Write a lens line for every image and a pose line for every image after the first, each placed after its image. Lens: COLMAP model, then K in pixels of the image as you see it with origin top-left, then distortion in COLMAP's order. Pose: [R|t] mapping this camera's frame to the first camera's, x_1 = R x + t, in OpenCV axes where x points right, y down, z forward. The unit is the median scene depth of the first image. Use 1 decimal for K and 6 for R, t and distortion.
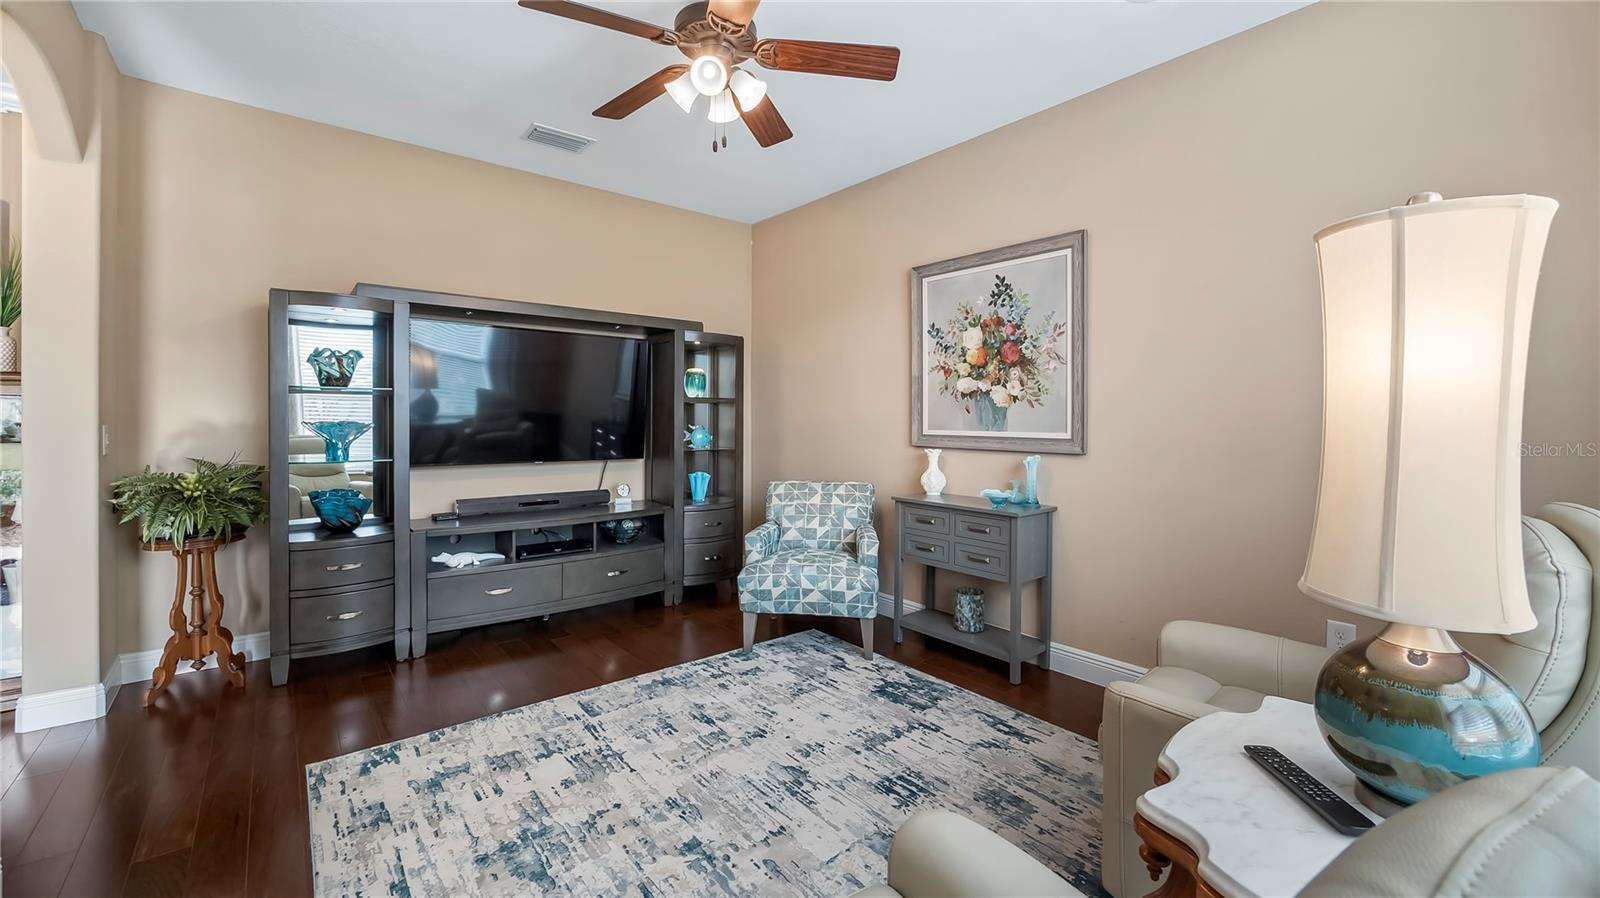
lens RADIAL K [[634.6, 0, 812.2], [0, 634.6, 422.7], [0, 0, 1]] dist [-0.010545, 0.002029]
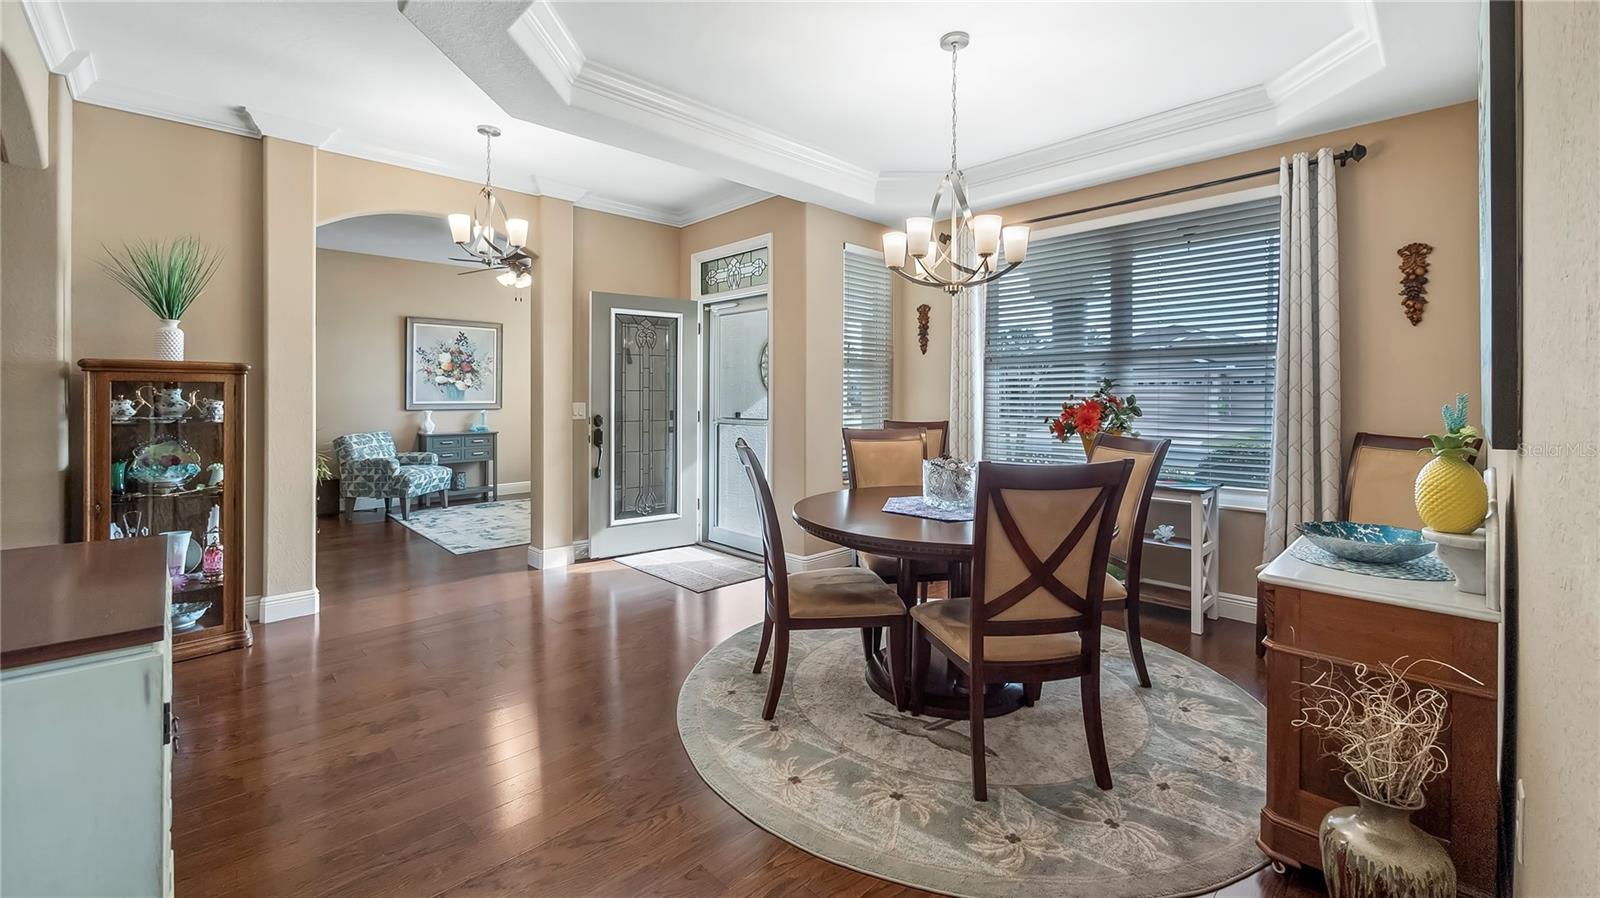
lens RADIAL K [[677.4, 0, 788.8], [0, 677.4, 398.3], [0, 0, 1]] dist [-0.002629, 0.000196]
pose [[-0.038731, -0.010171, 0.999198, -2.250545], [0.010102, 0.999893, 0.010570, -0.009575], [-0.999199, 0.010503, -0.038624, -0.078386]]
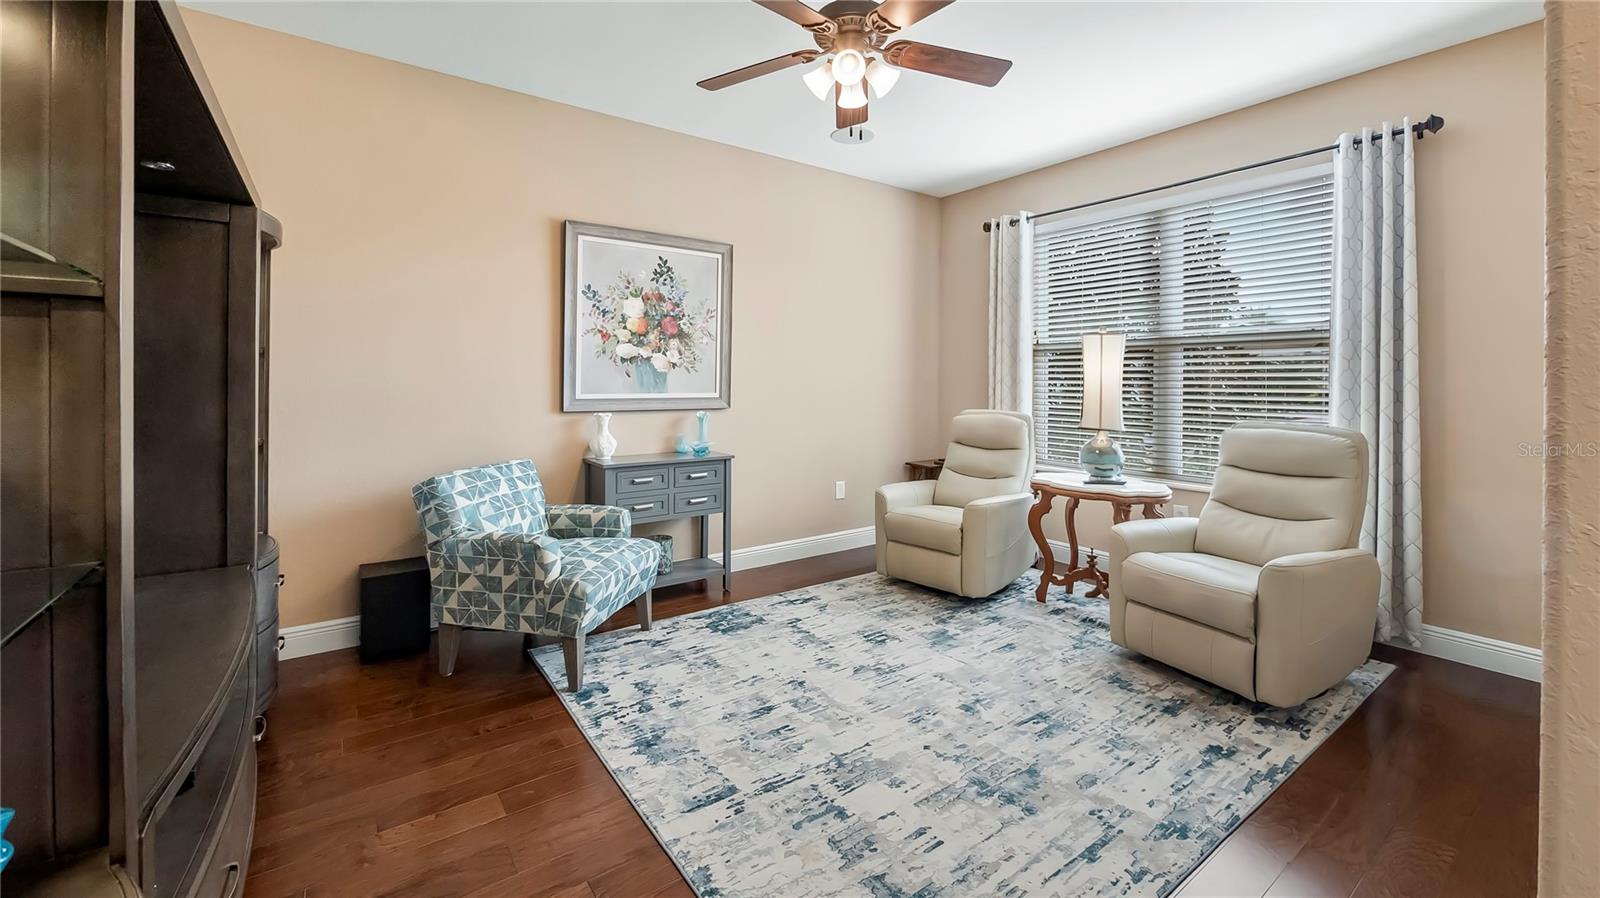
lens RADIAL K [[634.6, 0, 776.1], [0, 634.6, 385.3], [0, 0, 1]] dist [-0.010545, 0.002029]
pose [[0.095297, -0.011010, 0.995388, -0.860682], [0.004957, 0.999932, 0.010586, -0.012319], [-0.995437, 0.003926, 0.095345, 0.710355]]
